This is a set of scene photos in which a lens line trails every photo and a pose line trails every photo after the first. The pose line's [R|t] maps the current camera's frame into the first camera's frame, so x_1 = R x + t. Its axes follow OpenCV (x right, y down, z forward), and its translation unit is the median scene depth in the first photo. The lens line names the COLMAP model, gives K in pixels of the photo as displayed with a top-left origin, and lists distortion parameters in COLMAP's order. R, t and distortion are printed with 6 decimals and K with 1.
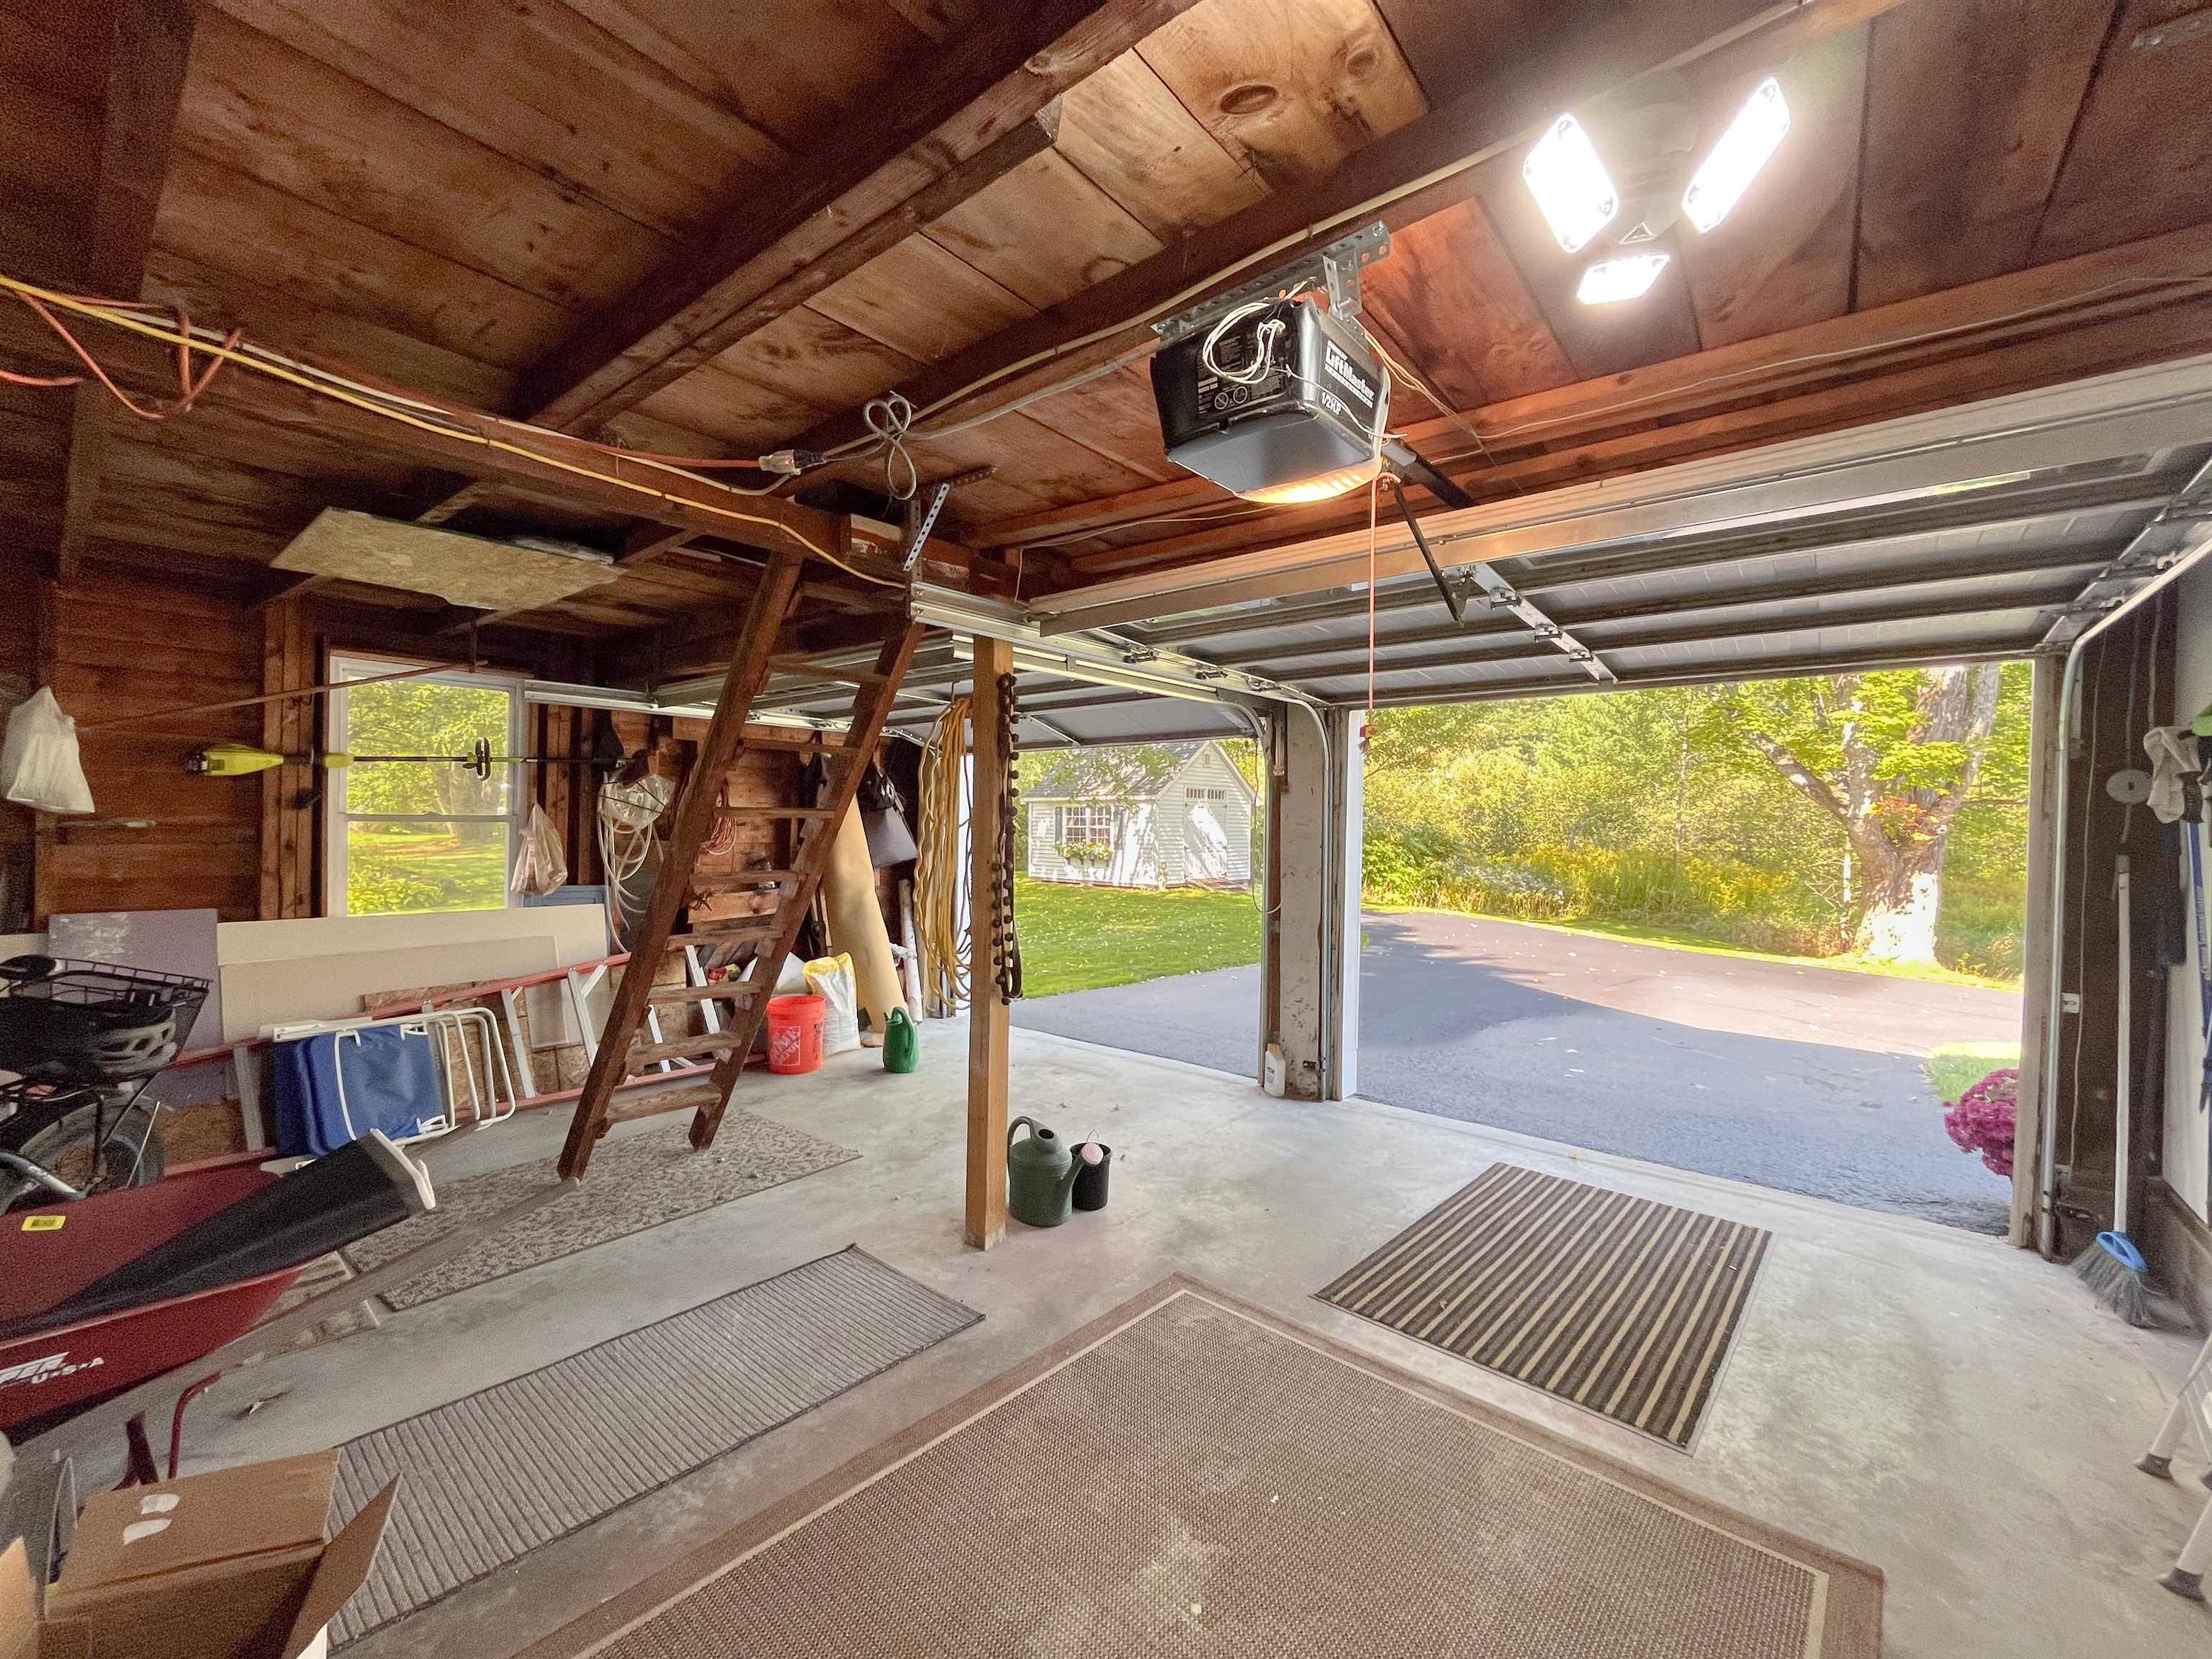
lens RADIAL K [[941.0, 0, 1129.7], [0, 941.0, 835.4], [0, 0, 1]] dist [-0.010424, -0.000032]
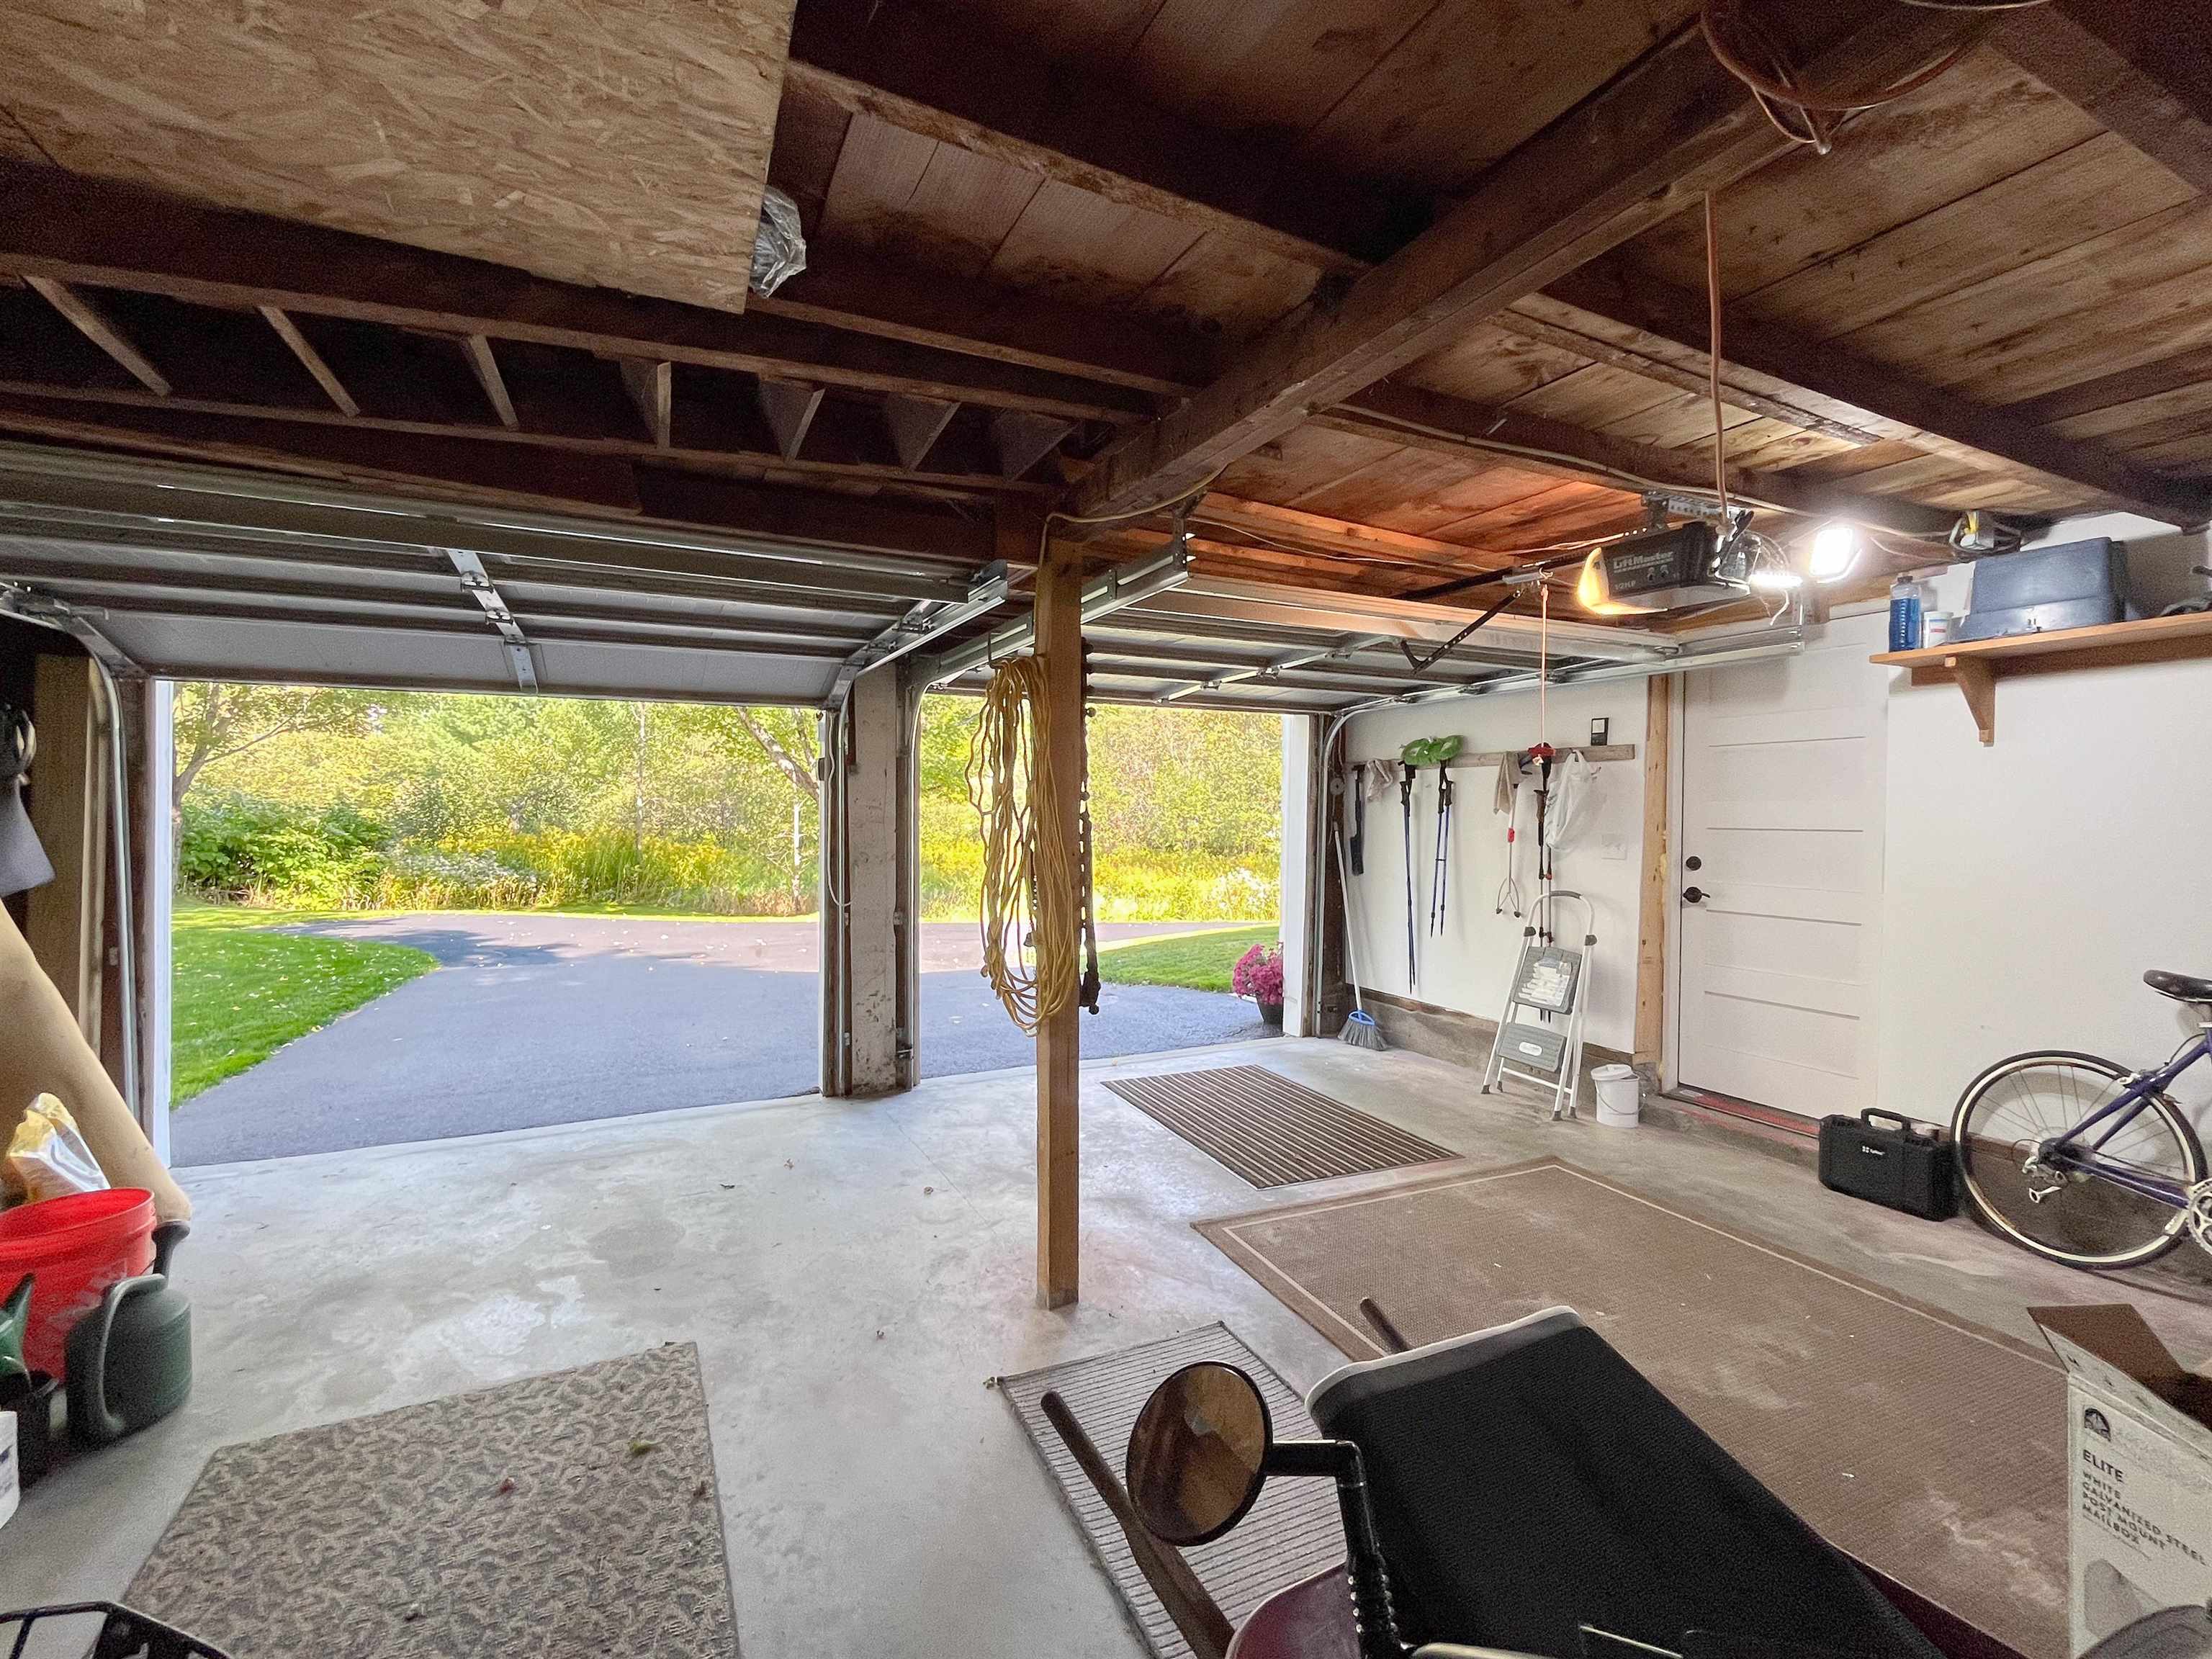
lens RADIAL K [[941.0, 0, 1129.7], [0, 941.0, 835.4], [0, 0, 1]] dist [-0.010424, -0.000032]
pose [[0.415261, -0.036718, 0.908961, -0.548259], [0.015177, 0.999326, 0.033434, -0.014249], [-0.909576, -0.000088, 0.415539, 0.349246]]
